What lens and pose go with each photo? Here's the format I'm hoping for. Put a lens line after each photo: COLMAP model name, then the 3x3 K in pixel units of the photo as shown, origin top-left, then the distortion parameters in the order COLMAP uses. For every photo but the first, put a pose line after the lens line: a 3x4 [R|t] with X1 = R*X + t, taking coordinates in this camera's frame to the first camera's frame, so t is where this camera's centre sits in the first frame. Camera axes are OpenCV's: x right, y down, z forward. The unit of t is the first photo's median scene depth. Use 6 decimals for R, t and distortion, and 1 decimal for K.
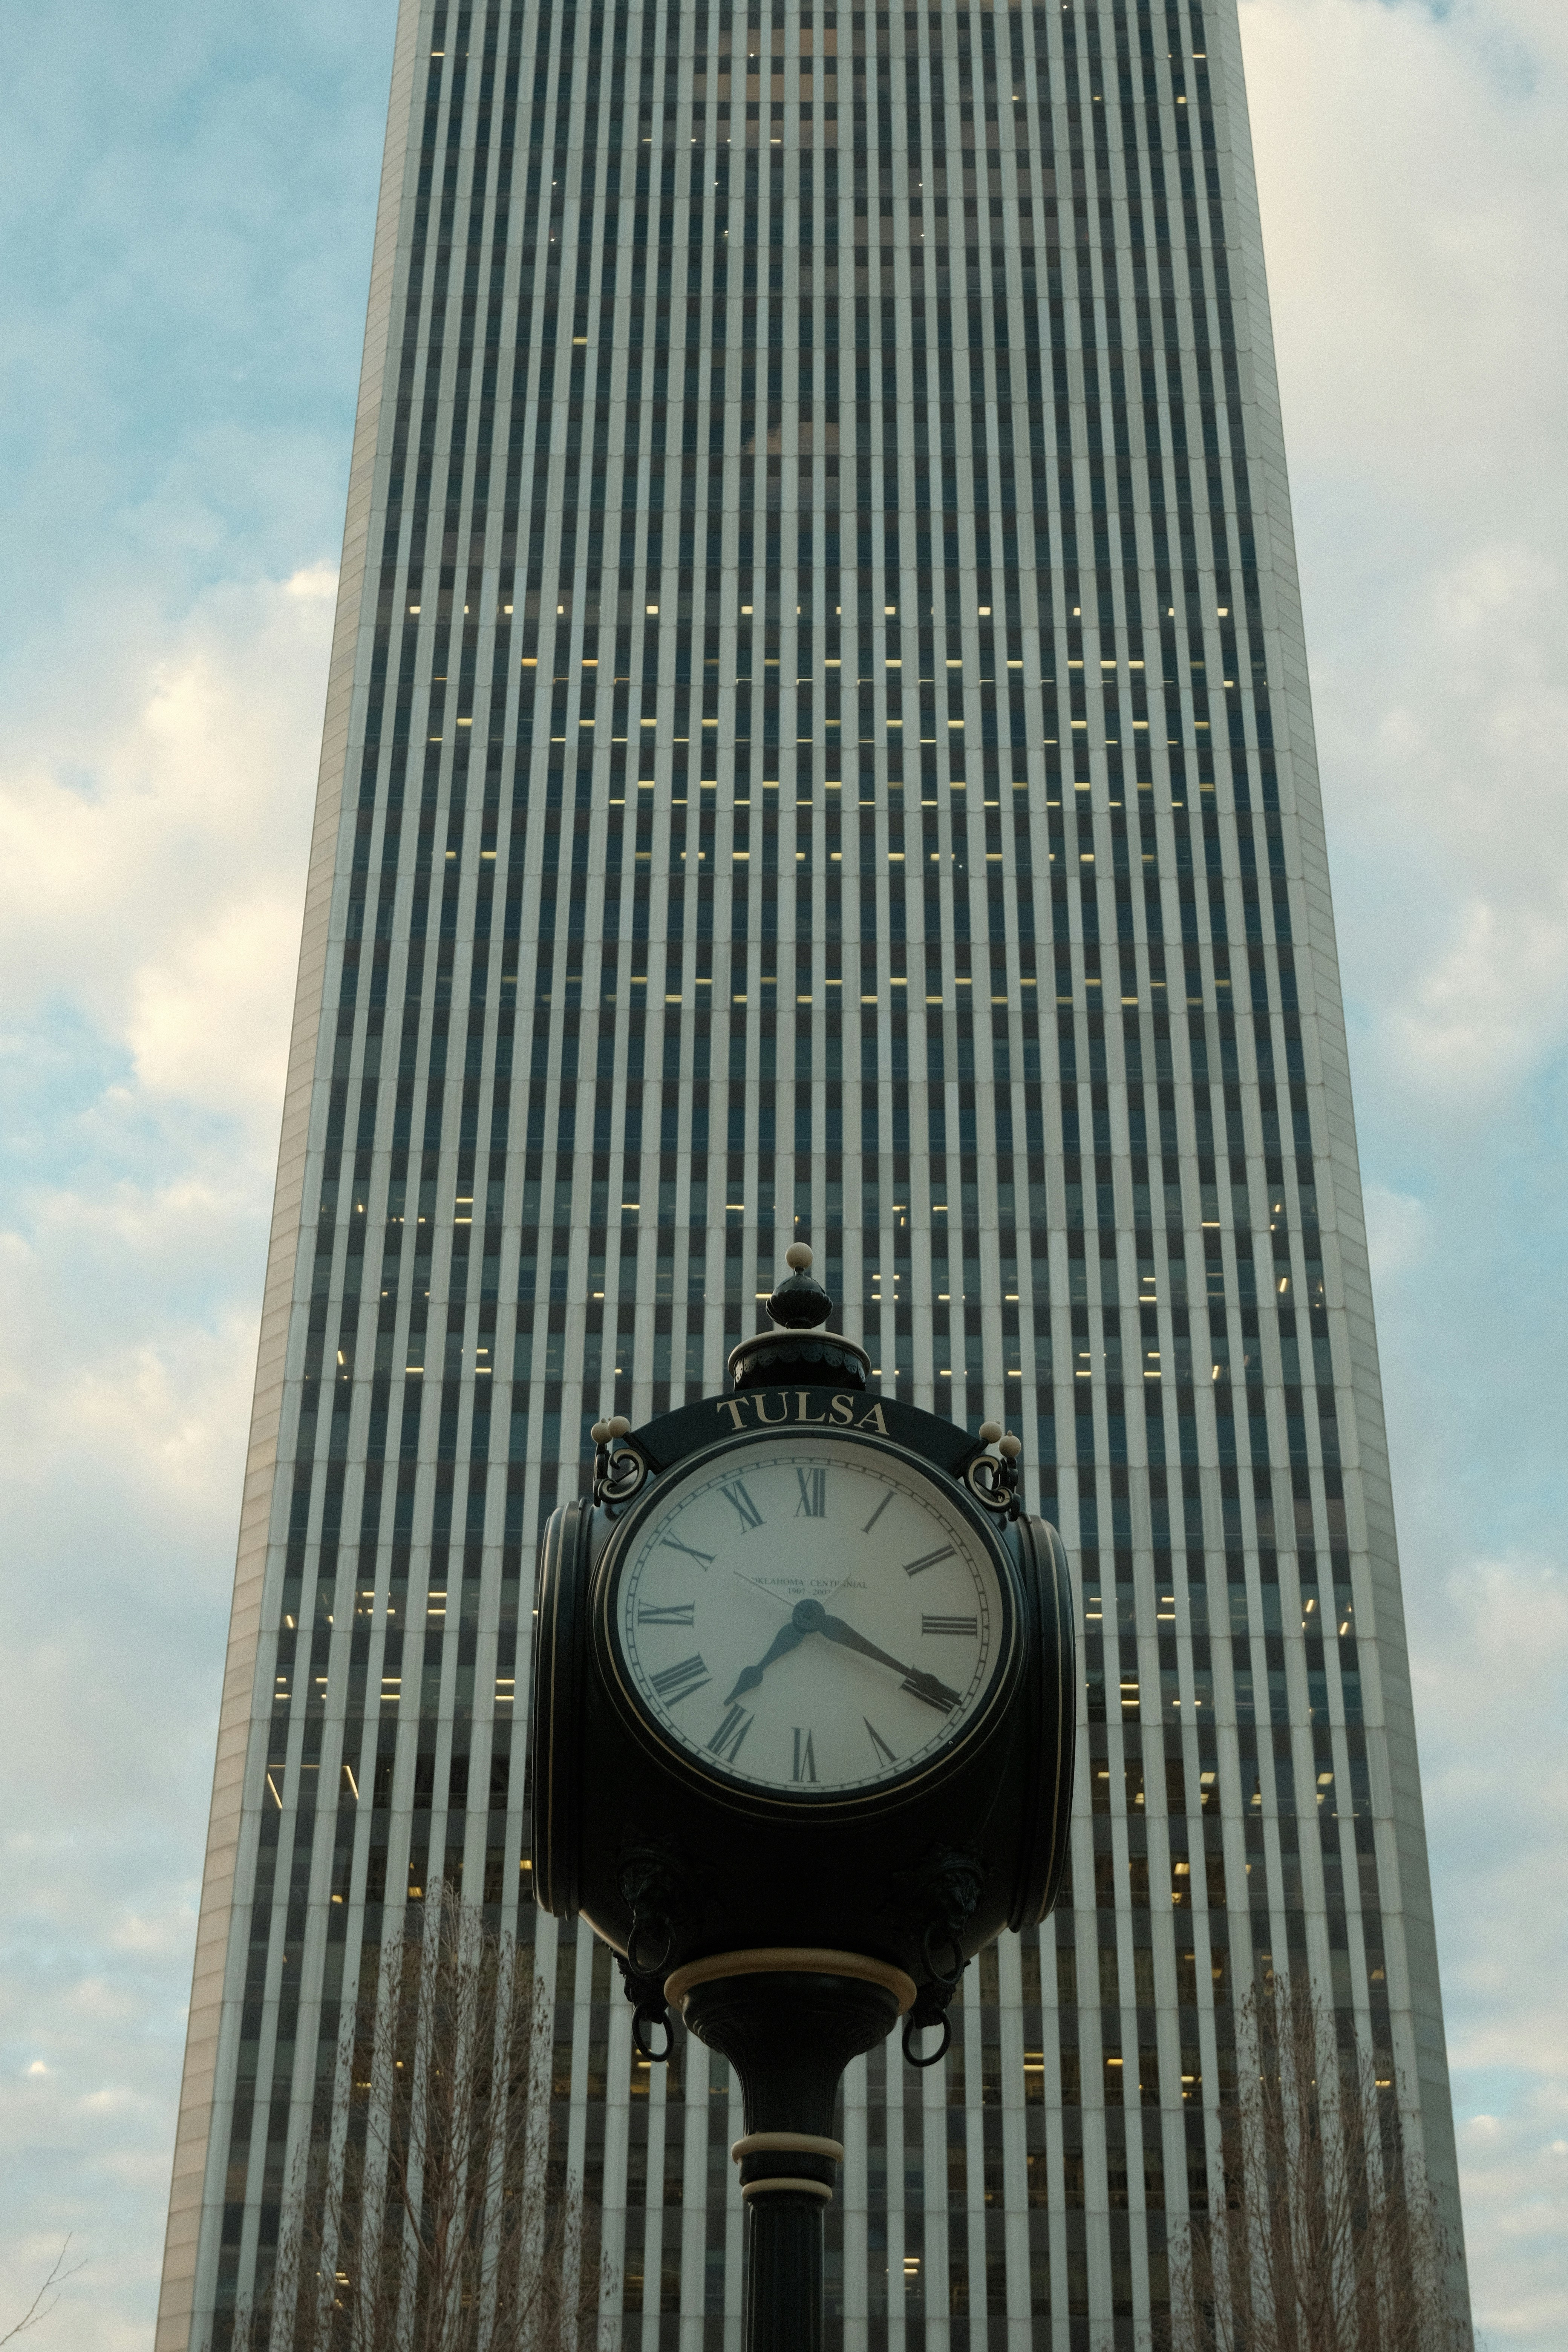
lens RADIAL K [[3448.5, 0, 821.9], [0, 3448.5, 1175.8], [0, 0, 1]] dist [-0.036886, -0.013968]
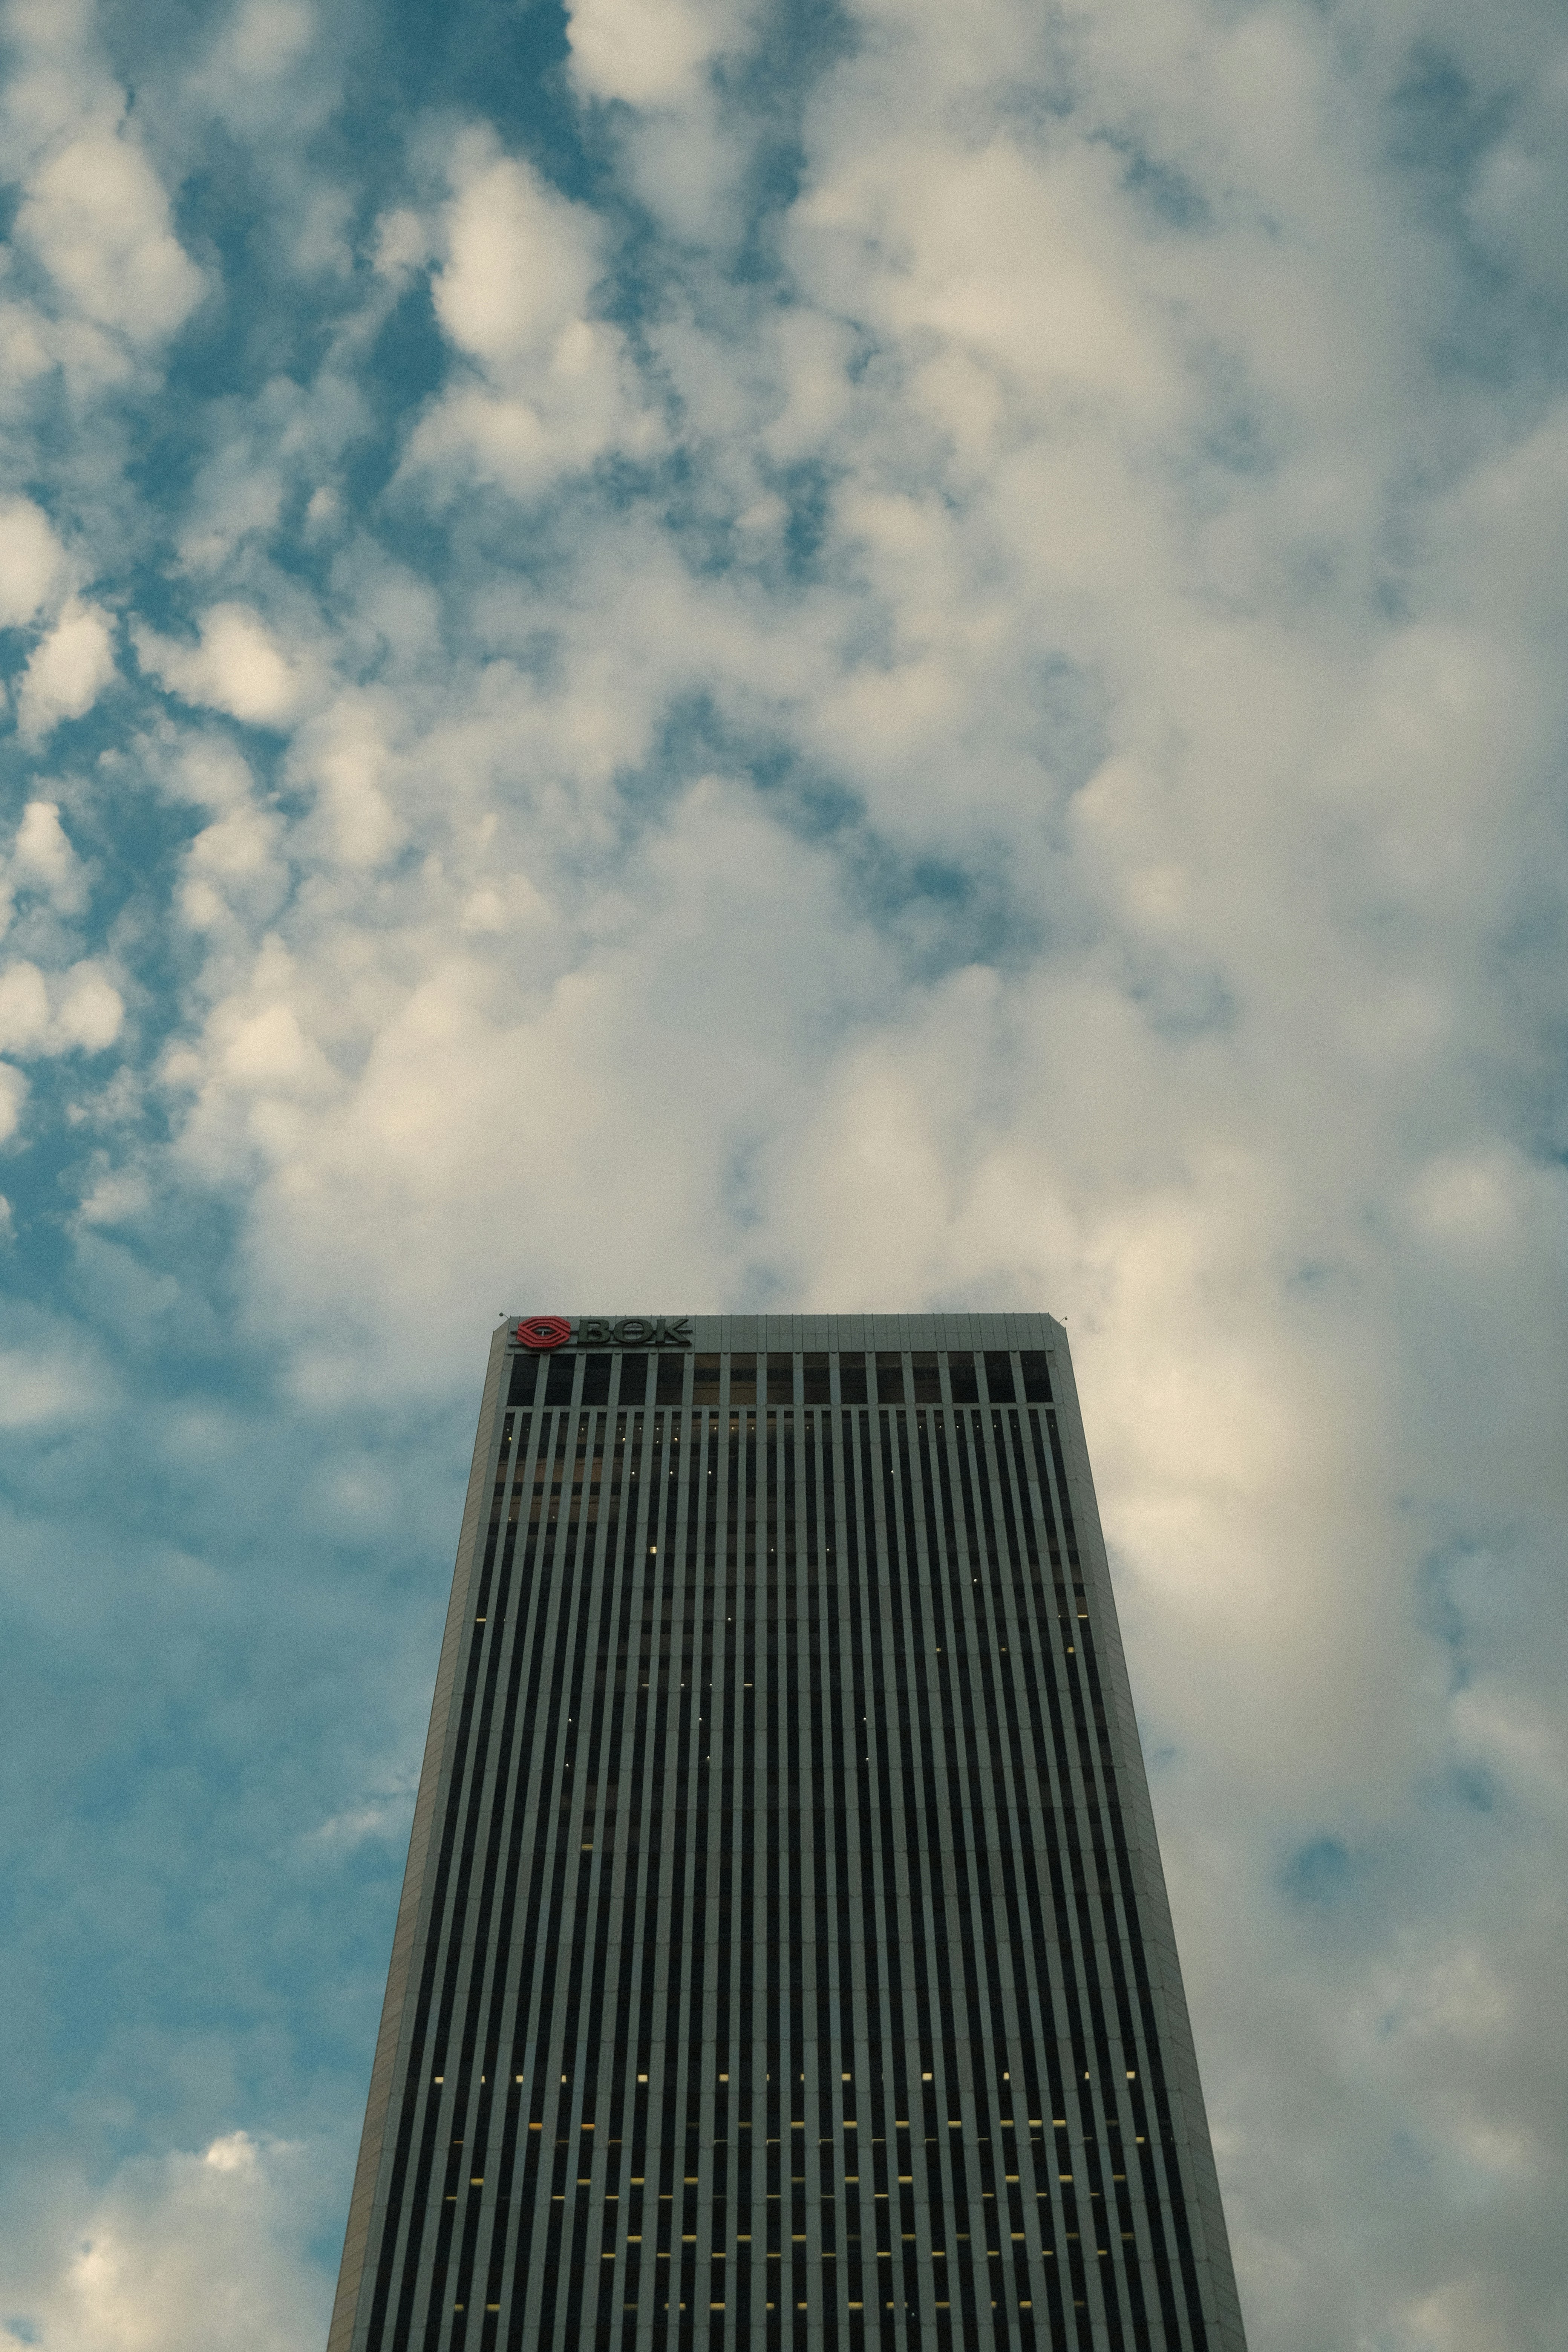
lens RADIAL K [[3448.5, 0, 821.9], [0, 3448.5, 1175.8], [0, 0, 1]] dist [-0.036886, -0.013968]
pose [[0.999910, -0.006740, 0.011585, 0.000083], [0.011984, 0.836667, -0.547581, 0.215865], [-0.006002, 0.547671, 0.836672, -0.141155]]
